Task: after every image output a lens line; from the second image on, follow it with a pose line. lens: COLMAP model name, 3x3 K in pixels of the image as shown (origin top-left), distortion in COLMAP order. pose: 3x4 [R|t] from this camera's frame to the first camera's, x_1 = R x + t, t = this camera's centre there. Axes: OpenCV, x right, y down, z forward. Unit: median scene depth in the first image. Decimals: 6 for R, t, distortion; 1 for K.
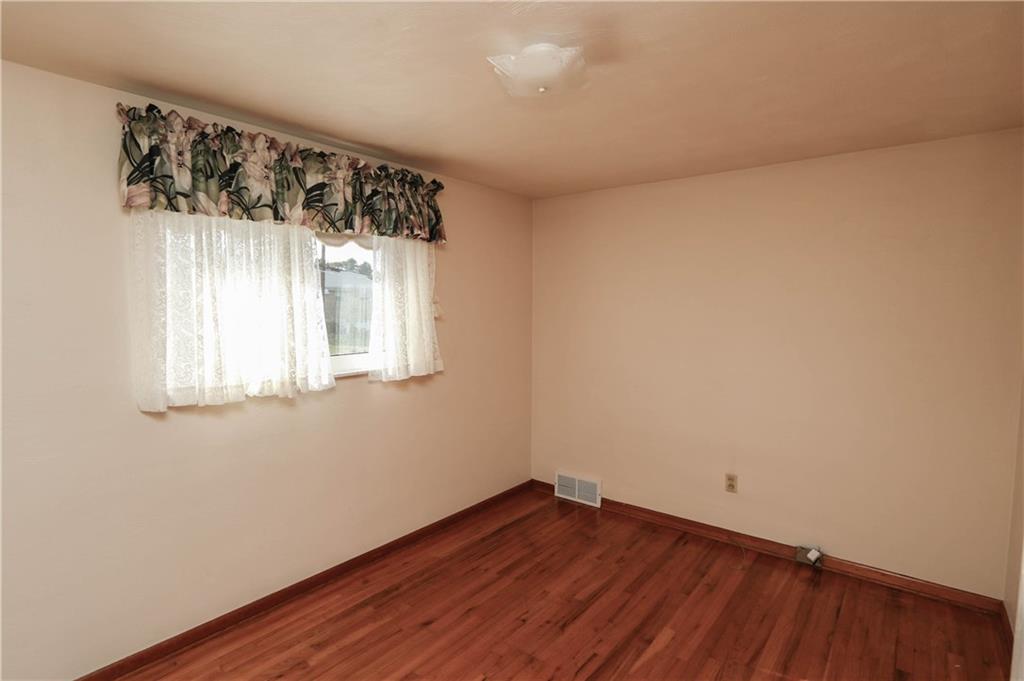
lens RADIAL K [[520.2, 0, 512.0], [0, 520.2, 340.5], [0, 0, 1]] dist [0.002674, -0.000040]
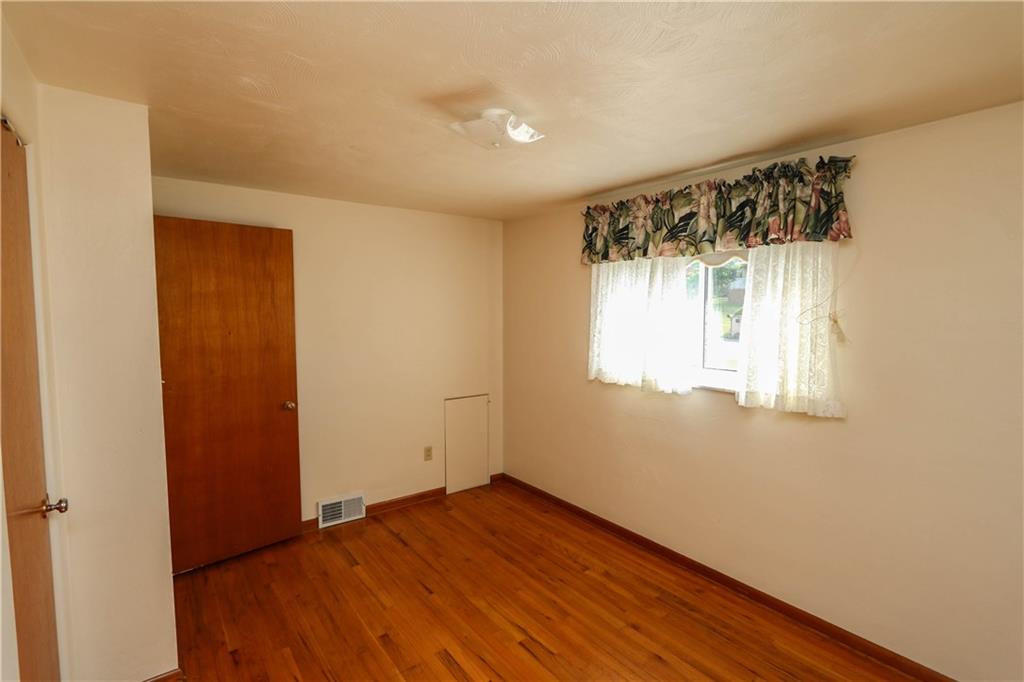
lens RADIAL K [[471.8, 0, 509.9], [0, 471.8, 341.9], [0, 0, 1]] dist [-0.022642, 0.000036]
pose [[-0.242786, 0.050991, -0.968739, 0.729972], [-0.088641, 0.993274, 0.074498, -0.063342], [0.966022, 0.103957, -0.236633, 0.874620]]
